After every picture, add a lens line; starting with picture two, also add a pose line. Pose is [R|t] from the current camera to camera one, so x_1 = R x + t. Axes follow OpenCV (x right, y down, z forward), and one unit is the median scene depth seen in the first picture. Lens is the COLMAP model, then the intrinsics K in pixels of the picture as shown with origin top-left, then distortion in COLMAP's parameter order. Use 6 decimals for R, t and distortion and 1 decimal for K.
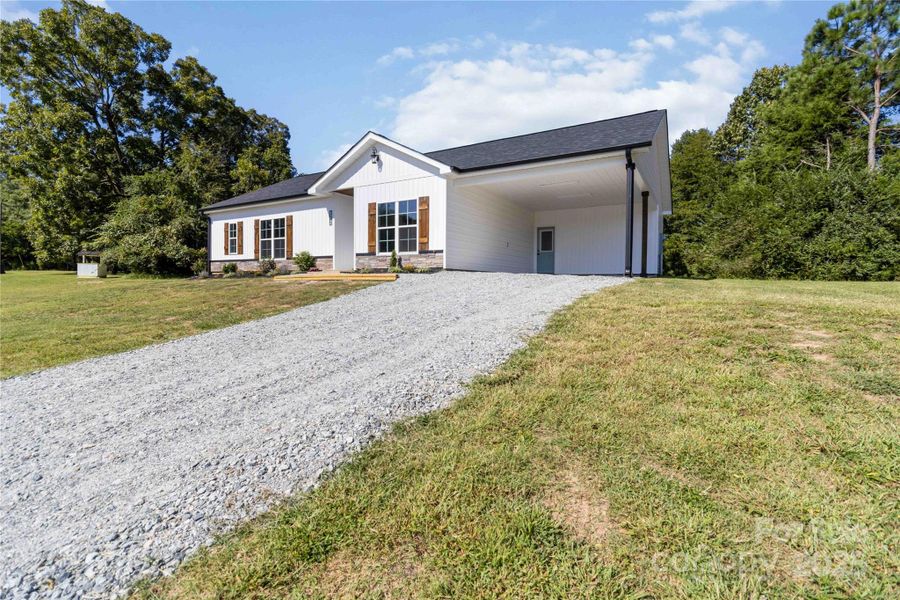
lens RADIAL K [[384.3, 0, 452.4], [0, 384.3, 287.6], [0, 0, 1]] dist [0.001322, 0.000068]
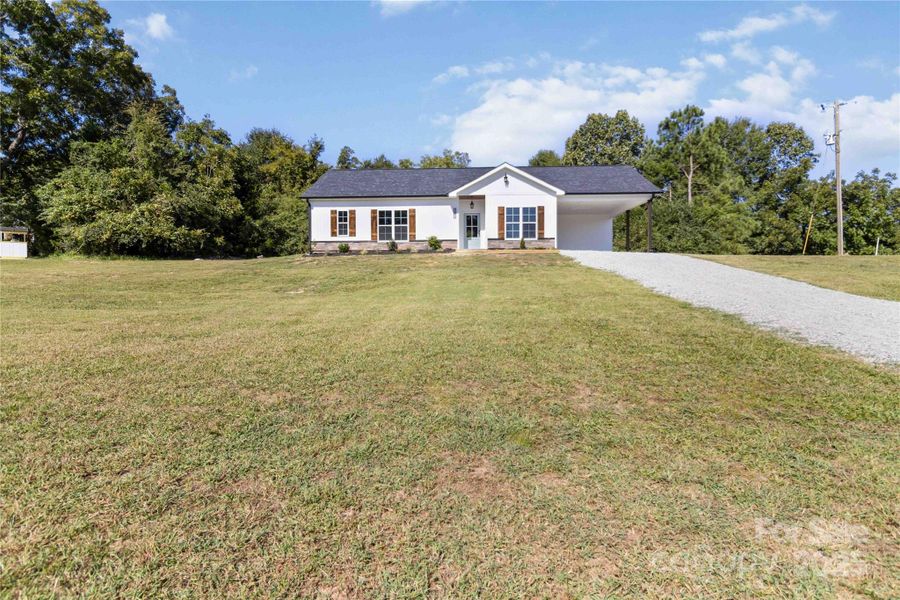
lens RADIAL K [[420.7, 0, 447.4], [0, 420.7, 288.0], [0, 0, 1]] dist [0.001499, 0.000111]
pose [[0.901937, -0.017963, 0.431494, -0.943362], [0.015631, 0.999838, 0.008950, 0.077113], [-0.431584, -0.001328, 0.902072, -0.374474]]
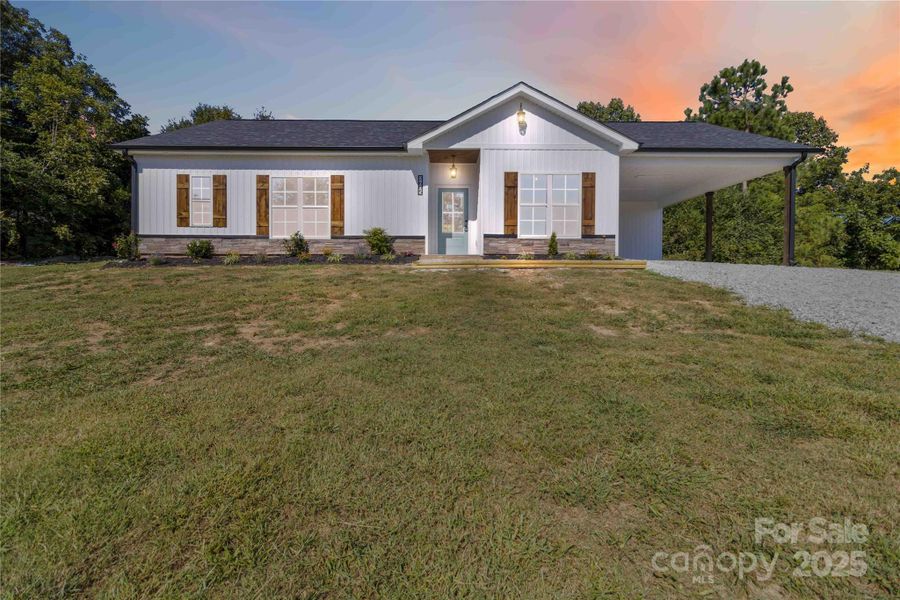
lens RADIAL K [[394.1, 0, 450.8], [0, 394.1, 278.0], [0, 0, 1]] dist [0.000042, 0.000202]
pose [[0.876112, -0.005642, 0.482074, -0.582893], [0.007334, 0.999972, -0.001626, 0.000092], [-0.482051, 0.004960, 0.876129, 0.280780]]
